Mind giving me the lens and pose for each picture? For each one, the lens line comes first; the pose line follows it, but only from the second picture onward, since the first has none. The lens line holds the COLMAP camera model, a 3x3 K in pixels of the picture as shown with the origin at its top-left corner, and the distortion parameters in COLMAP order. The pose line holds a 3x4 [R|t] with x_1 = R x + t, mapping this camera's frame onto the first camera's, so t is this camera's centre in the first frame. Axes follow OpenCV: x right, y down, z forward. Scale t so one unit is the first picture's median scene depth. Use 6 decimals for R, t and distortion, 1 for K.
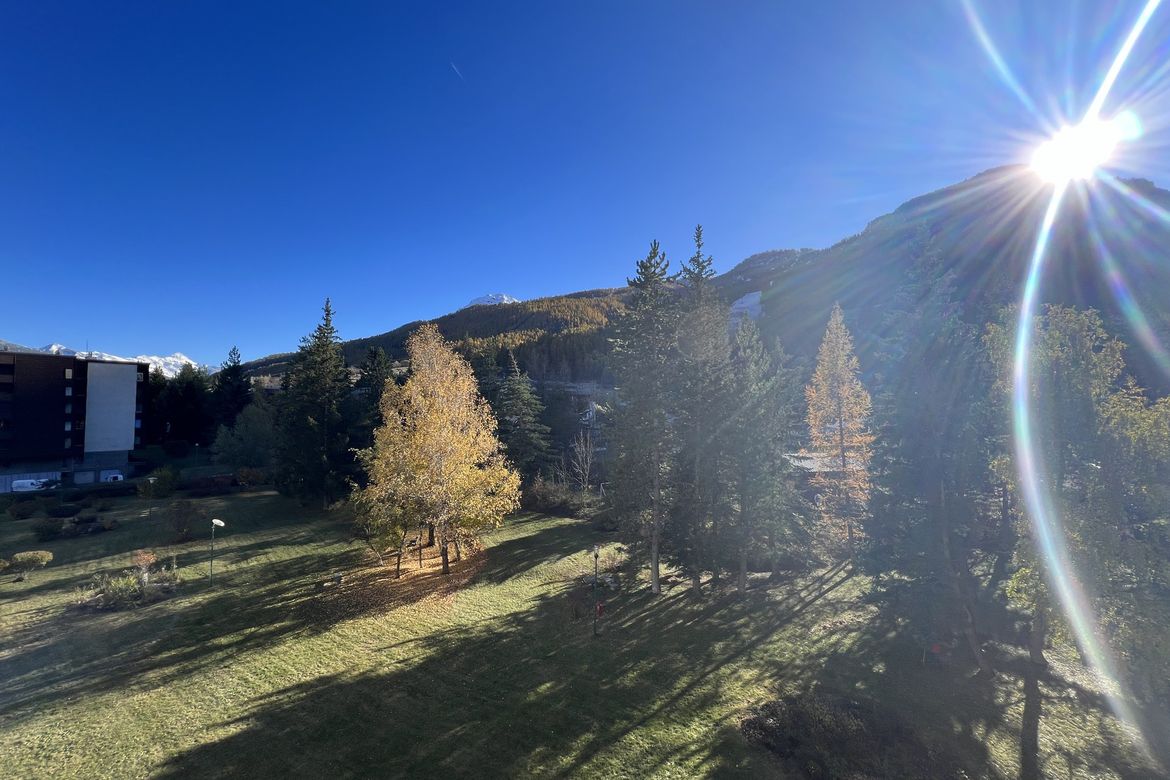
lens RADIAL K [[467.5, 0, 579.9], [0, 467.5, 397.4], [0, 0, 1]] dist [-0.001574, -0.000277]
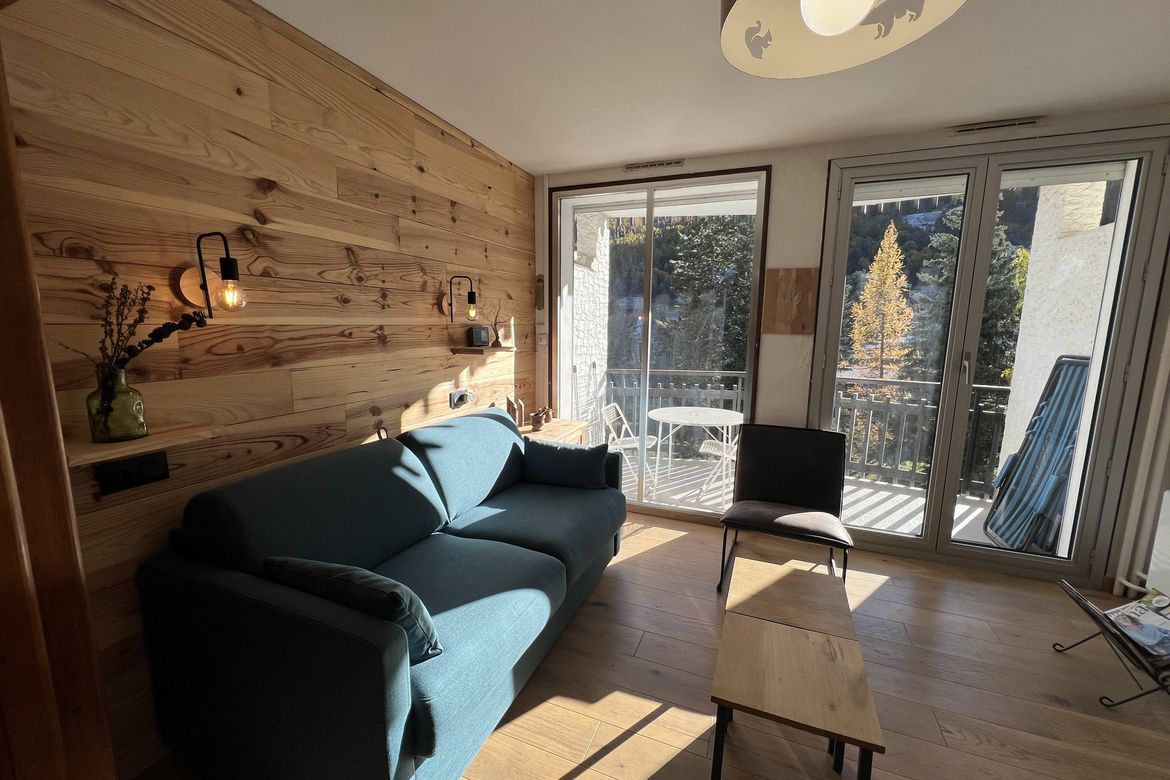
lens RADIAL K [[467.5, 0, 581.3], [0, 467.5, 392.9], [0, 0, 1]] dist [-0.001574, -0.000277]
pose [[0.995779, 0.016318, -0.090324, -0.030095], [-0.000624, 0.985252, 0.171110, -0.003379], [0.091784, -0.170332, 0.981103, -0.111967]]
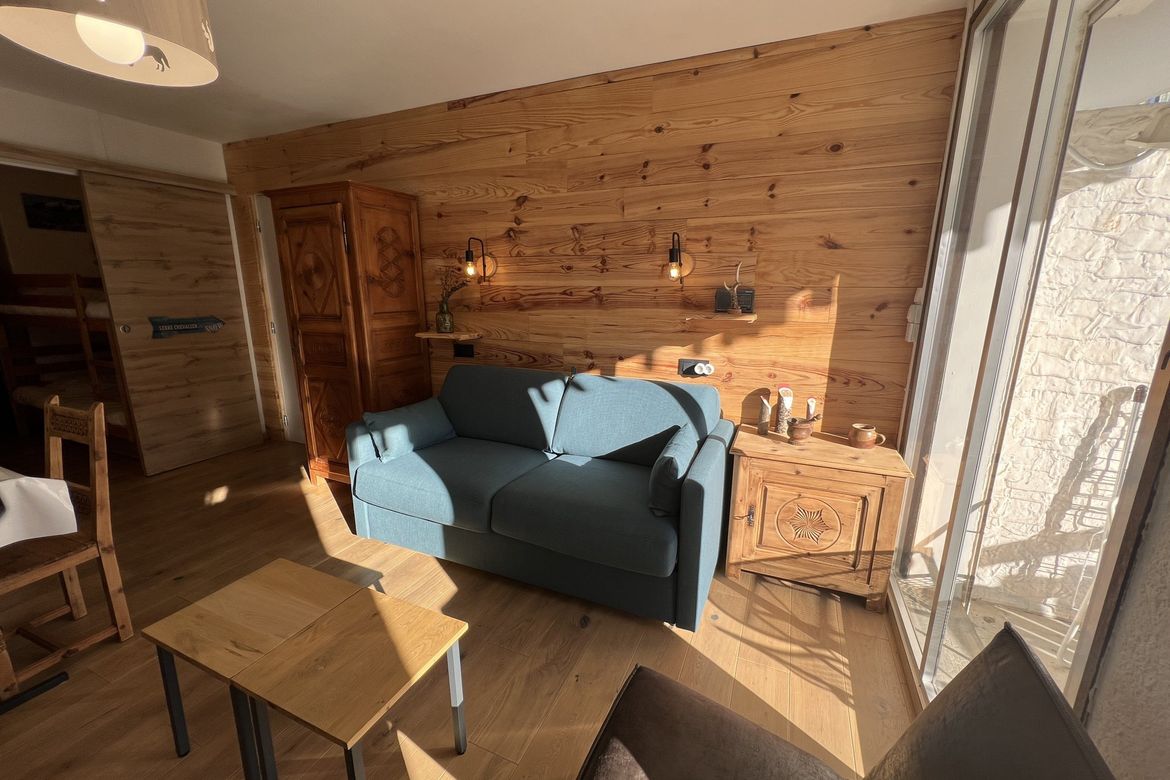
lens RADIAL K [[467.5, 0, 585.7], [0, 467.5, 393.4], [0, 0, 1]] dist [-0.001574, -0.000277]
pose [[-0.108589, 0.207808, -0.972124, 0.449549], [0.015786, 0.978143, 0.207332, 0.028336], [0.993961, 0.007168, -0.109496, 0.589557]]
